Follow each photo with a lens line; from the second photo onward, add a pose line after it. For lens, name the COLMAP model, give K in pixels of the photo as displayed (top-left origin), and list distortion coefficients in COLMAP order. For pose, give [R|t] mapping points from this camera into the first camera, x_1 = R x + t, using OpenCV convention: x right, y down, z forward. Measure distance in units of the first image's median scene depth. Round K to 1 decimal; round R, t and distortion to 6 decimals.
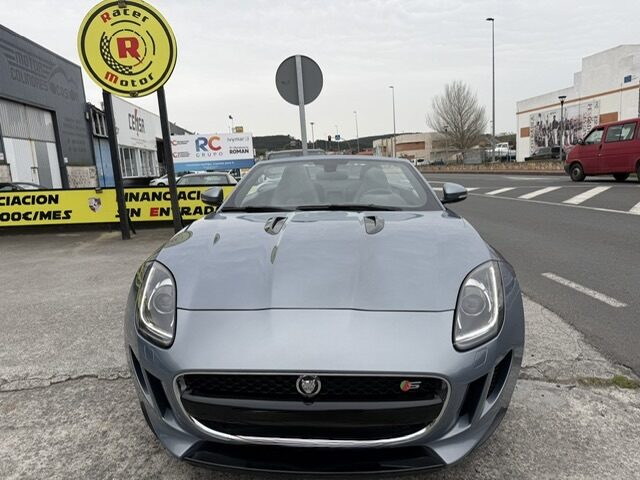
lens RADIAL K [[454.6, 0, 322.0], [0, 454.6, 241.9], [0, 0, 1]] dist [0.009126, -0.018046]
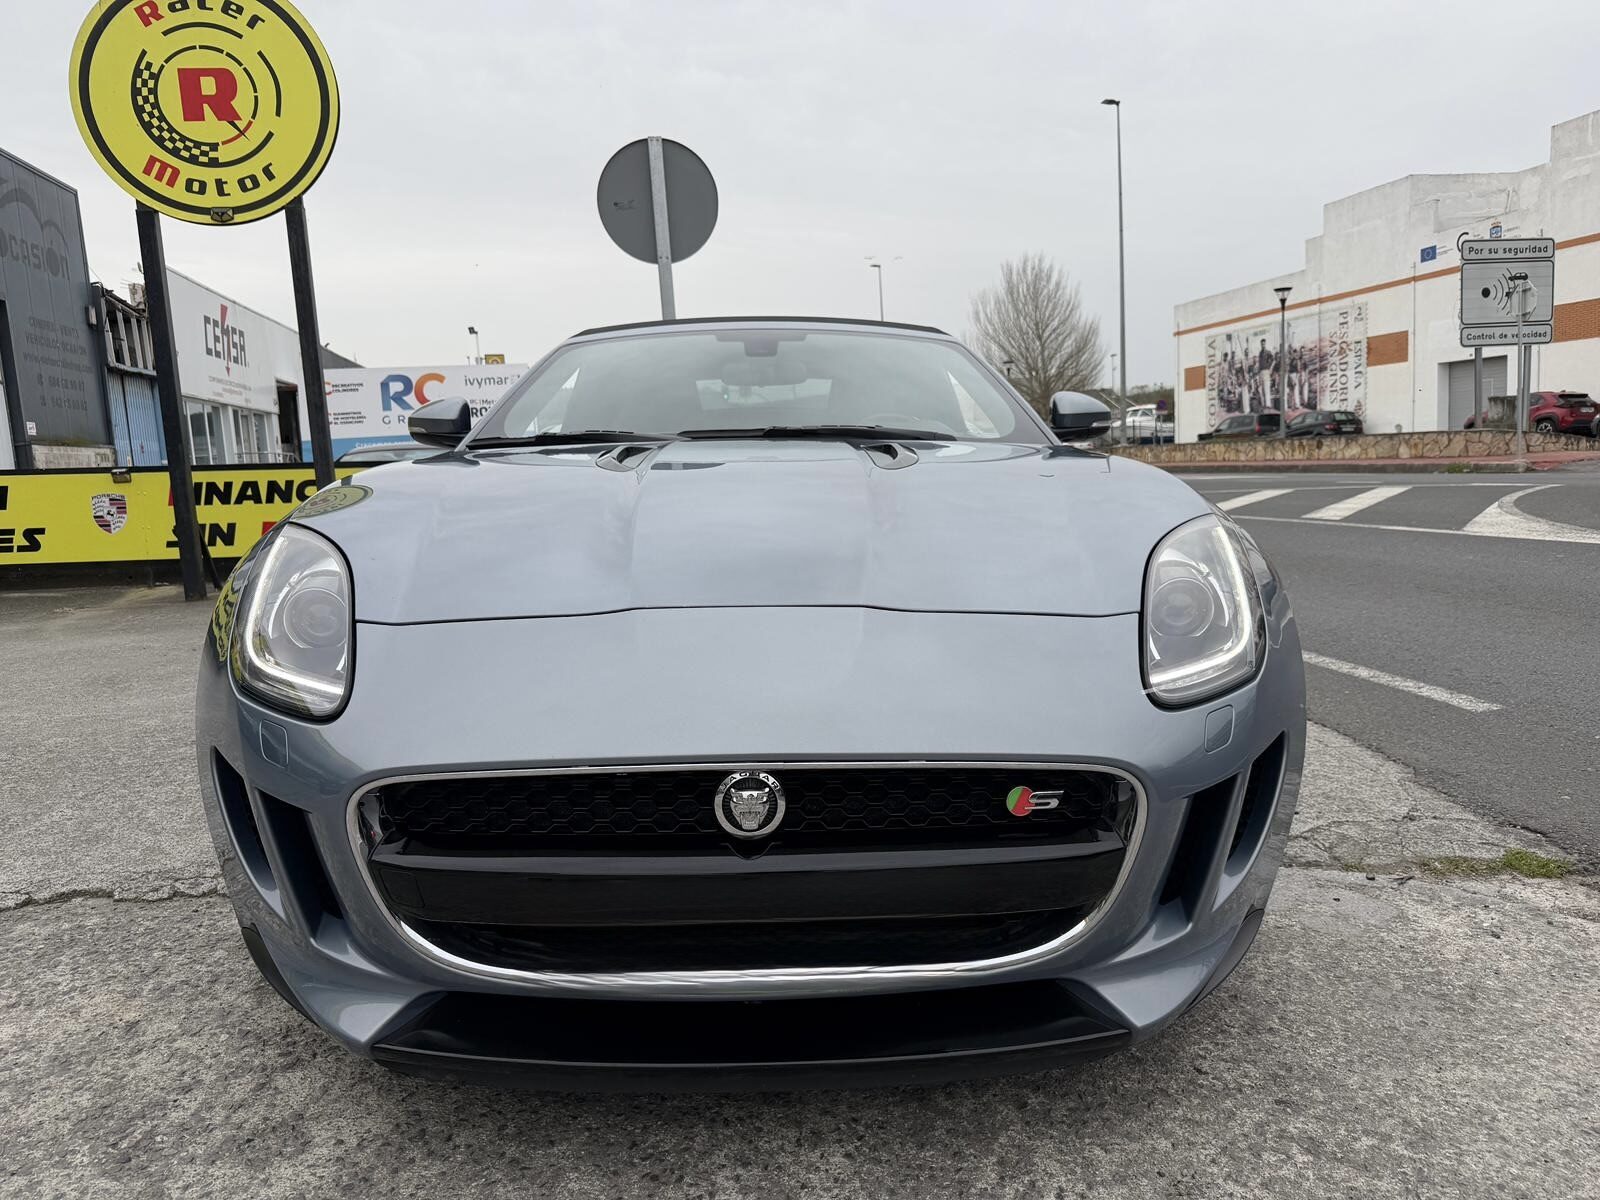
lens RADIAL K [[1136.6, 0, 801.0], [0, 1136.6, 606.2], [0, 0, 1]] dist [0.009126, -0.018046]
pose [[0.996396, -0.004760, 0.084687, -0.036430], [0.008169, 0.999168, -0.039962, 0.114854], [-0.084426, 0.040509, 0.995606, 0.071991]]
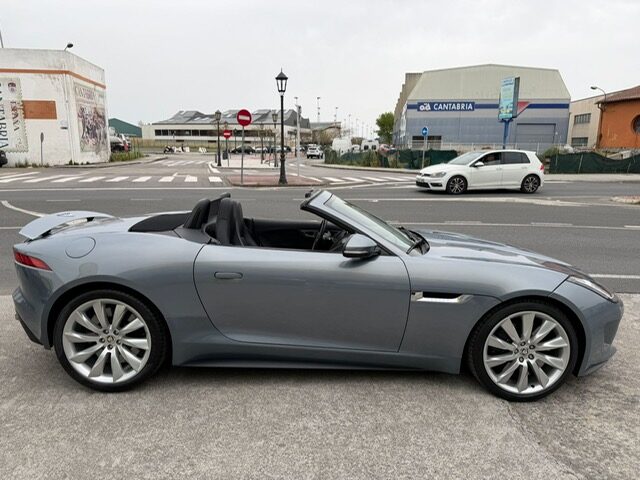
lens RADIAL K [[454.6, 0, 318.4], [0, 454.6, 253.5], [0, 0, 1]] dist [0.009126, -0.018046]
pose [[-0.069482, -0.157880, 0.985011, -1.315345], [0.169011, 0.971260, 0.167598, -0.301587], [-0.983162, 0.178122, -0.040801, 1.421074]]
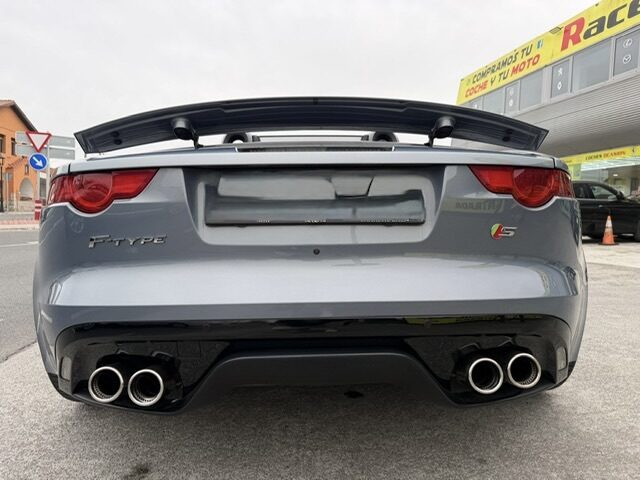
lens RADIAL K [[454.6, 0, 320.4], [0, 454.6, 244.3], [0, 0, 1]] dist [0.009126, -0.018046]
pose [[-0.994389, 0.049486, -0.093492, 0.117643], [0.025460, 0.969811, 0.242525, -0.294079], [0.102671, 0.238784, -0.965630, 2.535078]]
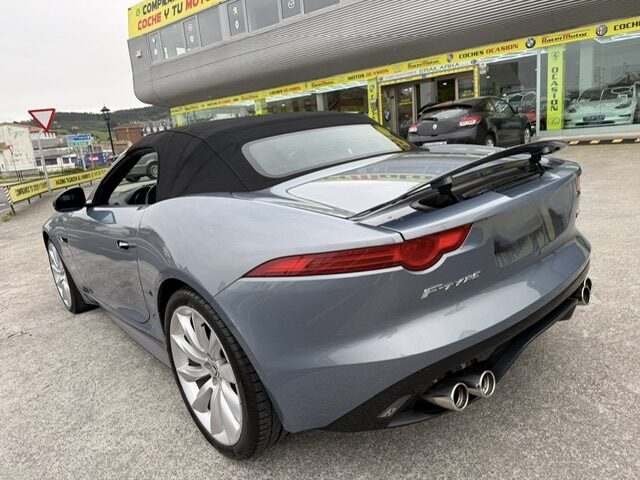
lens RADIAL K [[454.6, 0, 324.5], [0, 454.6, 241.0], [0, 0, 1]] dist [0.009126, -0.018046]
pose [[-0.687517, 0.292372, -0.664710, 0.670532], [0.018198, 0.922016, 0.386724, -0.442561], [0.725941, 0.253783, -0.639222, 2.326264]]
